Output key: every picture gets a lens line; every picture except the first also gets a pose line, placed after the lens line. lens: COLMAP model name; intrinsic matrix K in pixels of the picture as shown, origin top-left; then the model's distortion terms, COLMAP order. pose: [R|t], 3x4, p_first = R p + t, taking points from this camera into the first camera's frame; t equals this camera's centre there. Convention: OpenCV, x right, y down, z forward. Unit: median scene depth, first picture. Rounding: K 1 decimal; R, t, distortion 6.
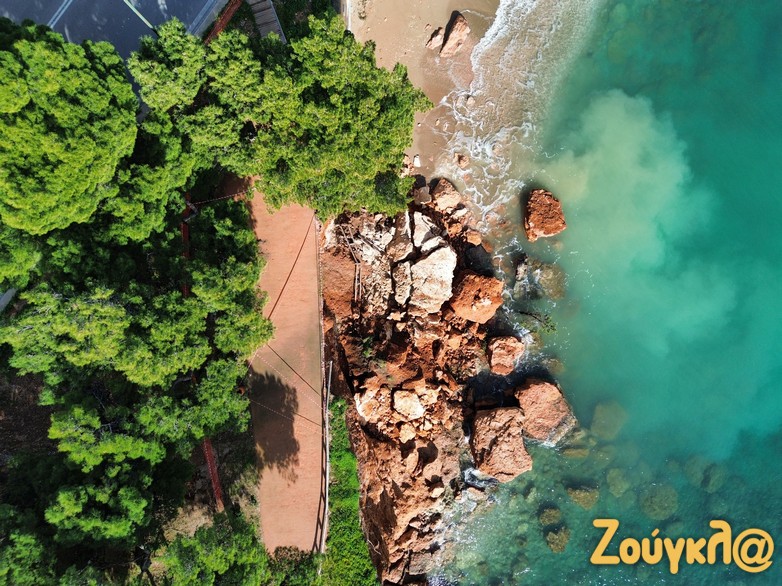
lens RADIAL K [[550.9, 0, 391.0], [0, 550.9, 293.0], [0, 0, 1]] dist [0.050435, -0.004149]
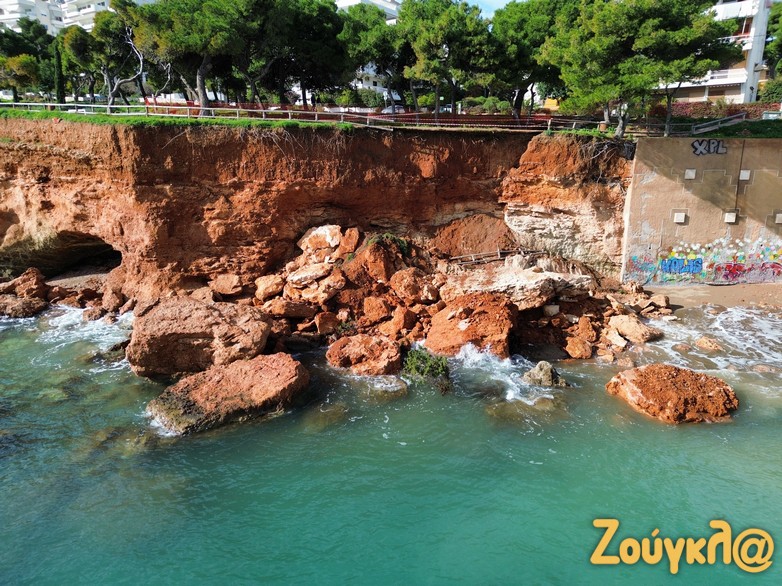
lens RADIAL K [[550.9, 0, 391.0], [0, 550.9, 293.0], [0, 0, 1]] dist [0.050435, -0.004149]
pose [[-0.034353, 0.243350, -0.969330, 0.744410], [-0.999377, -0.016231, 0.031343, 0.077606], [-0.008106, 0.969803, 0.243756, 0.881641]]
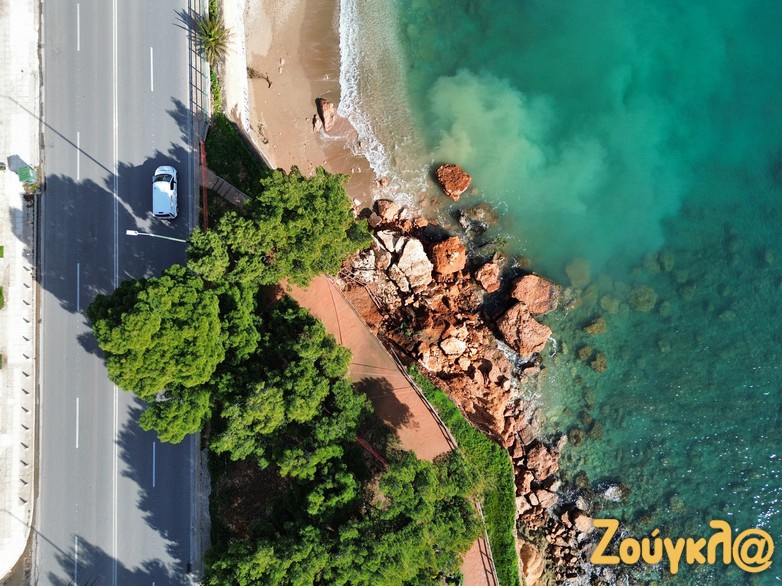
lens RADIAL K [[550.9, 0, 391.0], [0, 550.9, 293.0], [0, 0, 1]] dist [0.050435, -0.004149]
pose [[0.810994, -0.585039, -0.004258, -0.012439], [0.585003, 0.810998, -0.007381, 0.009895], [0.007772, 0.003495, 0.999964, -0.423294]]
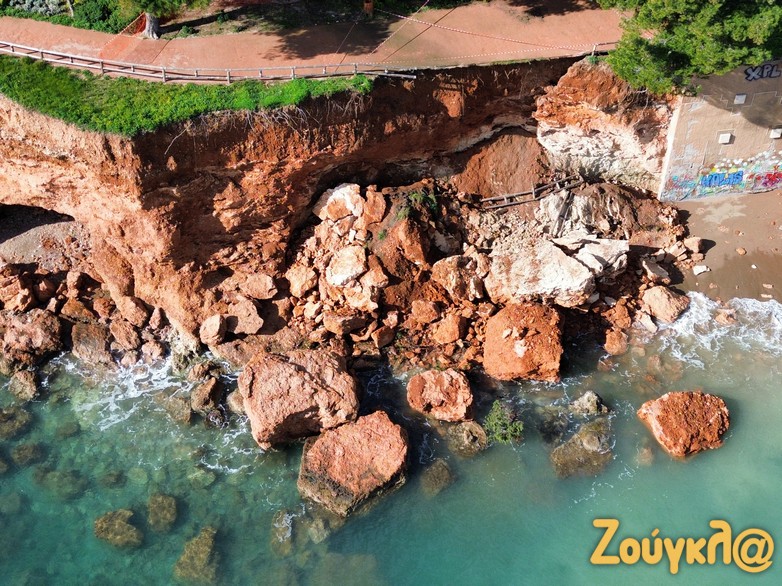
lens RADIAL K [[1096.7, 0, 391.0], [0, 1096.7, 293.0], [0, 0, 1]] dist [0.138448, -0.096437]
pose [[0.147631, 0.685574, -0.712877, 1.048661], [-0.988988, 0.094752, -0.113688, 0.312971], [-0.010395, 0.721811, 0.692012, 0.103334]]
